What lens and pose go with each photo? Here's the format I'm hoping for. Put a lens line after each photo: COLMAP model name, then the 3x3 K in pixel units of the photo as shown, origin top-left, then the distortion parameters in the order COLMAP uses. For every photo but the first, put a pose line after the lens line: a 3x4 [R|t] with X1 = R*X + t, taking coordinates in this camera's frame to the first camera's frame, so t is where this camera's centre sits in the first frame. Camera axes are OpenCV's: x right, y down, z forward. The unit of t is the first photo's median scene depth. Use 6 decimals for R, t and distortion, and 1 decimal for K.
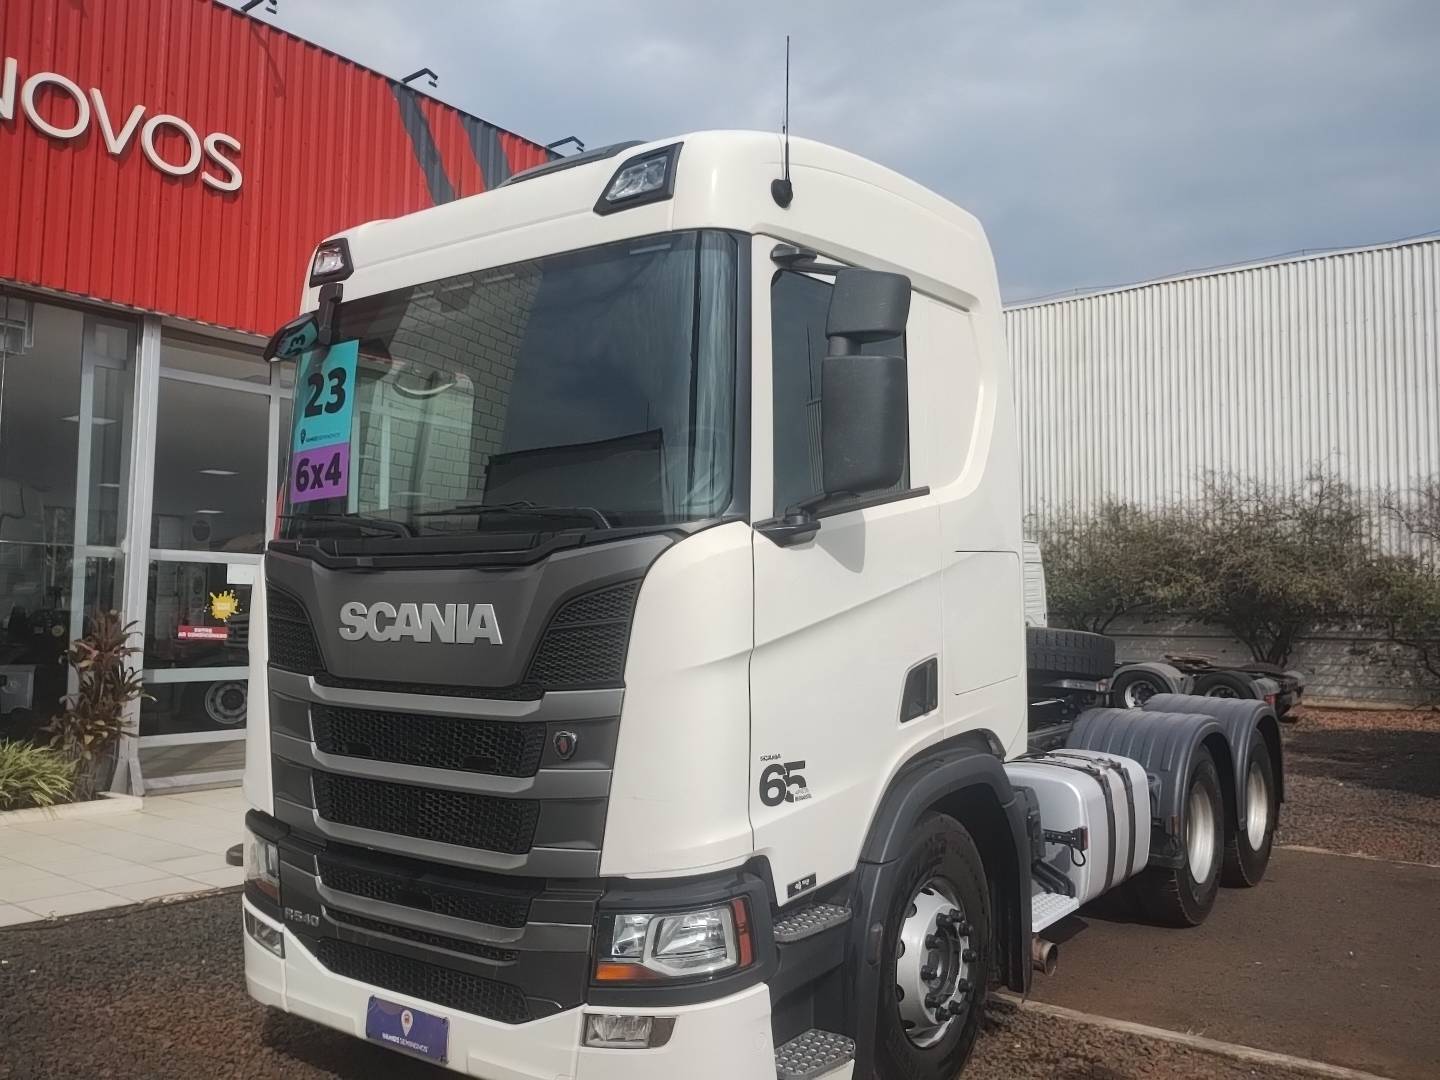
lens RADIAL K [[1195.1, 0, 727.7], [0, 1195.1, 538.1], [0, 0, 1]] dist [0.057097, -0.078645]
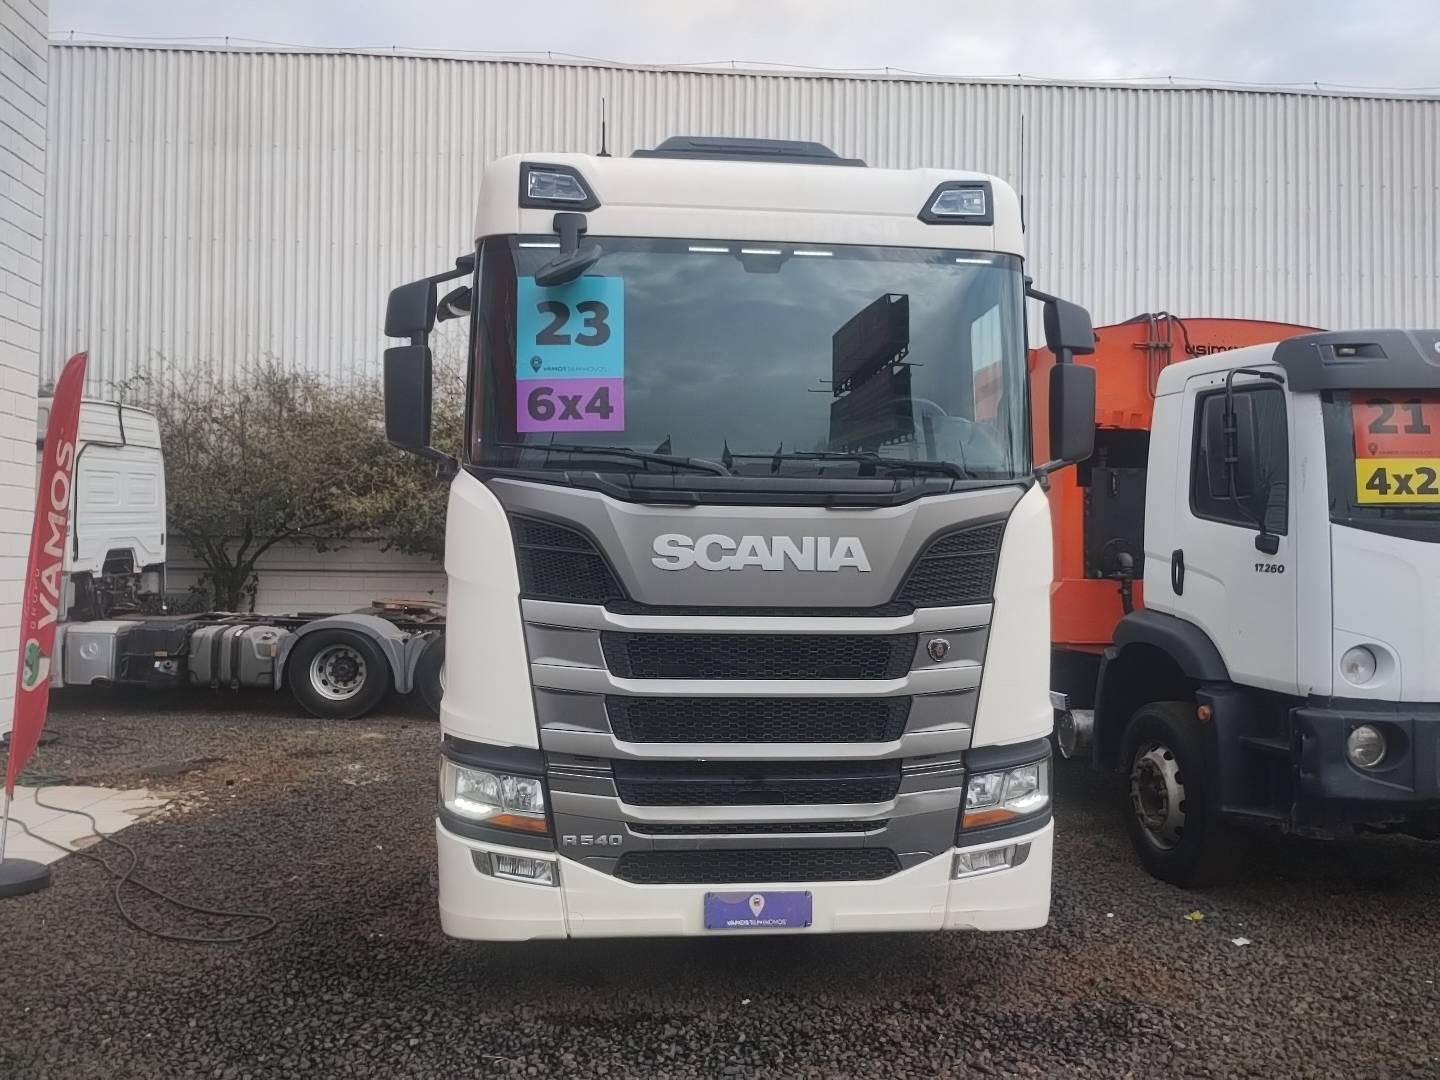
lens RADIAL K [[1195.1, 0, 727.7], [0, 1195.1, 538.1], [0, 0, 1]] dist [0.057097, -0.078645]
pose [[0.750785, 0.016241, 0.660347, -1.016297], [-0.043096, 0.998772, 0.024433, 0.030602], [-0.659140, -0.046803, 0.750563, 0.184913]]
